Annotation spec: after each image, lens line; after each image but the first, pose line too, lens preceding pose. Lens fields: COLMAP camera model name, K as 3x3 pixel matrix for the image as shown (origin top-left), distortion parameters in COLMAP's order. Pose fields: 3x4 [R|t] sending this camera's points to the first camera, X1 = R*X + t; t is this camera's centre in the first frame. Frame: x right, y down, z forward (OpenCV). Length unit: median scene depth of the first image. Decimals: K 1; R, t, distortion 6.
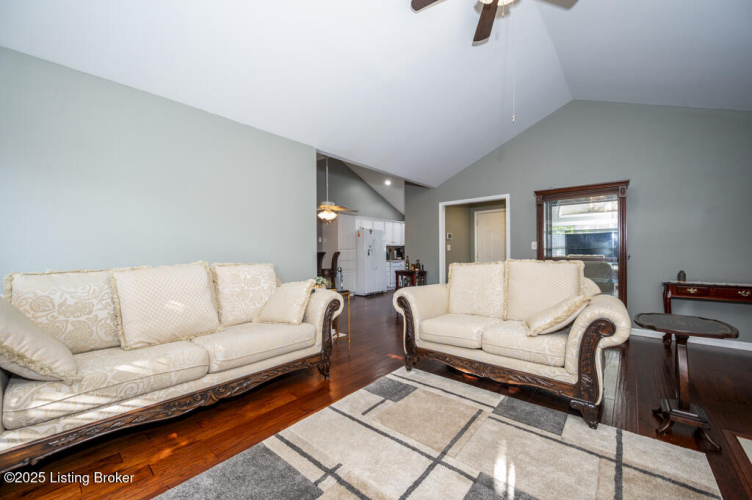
lens RADIAL K [[293.3, 0, 378.5], [0, 293.3, 250.6], [0, 0, 1]] dist [-0.003939, -0.000494]
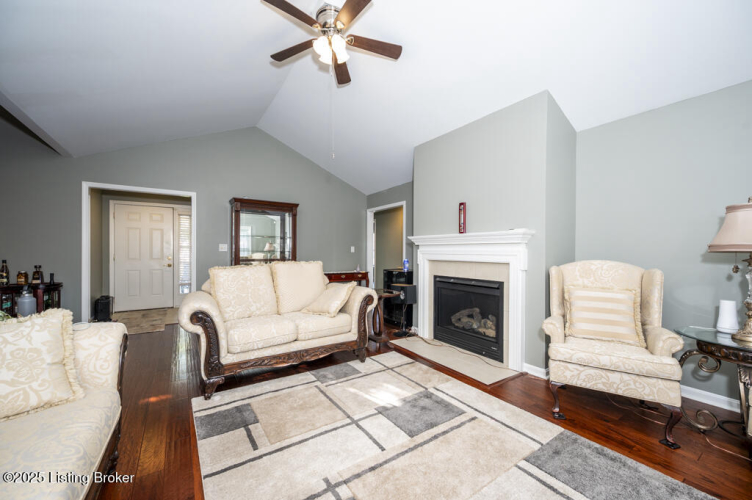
lens RADIAL K [[293.3, 0, 374.0], [0, 293.3, 252.4], [0, 0, 1]] dist [-0.003939, -0.000494]
pose [[0.278239, 0.003817, 0.960504, -0.683839], [-0.011797, 0.999930, -0.000556, -0.011212], [-0.960439, -0.011177, 0.278265, 0.394137]]
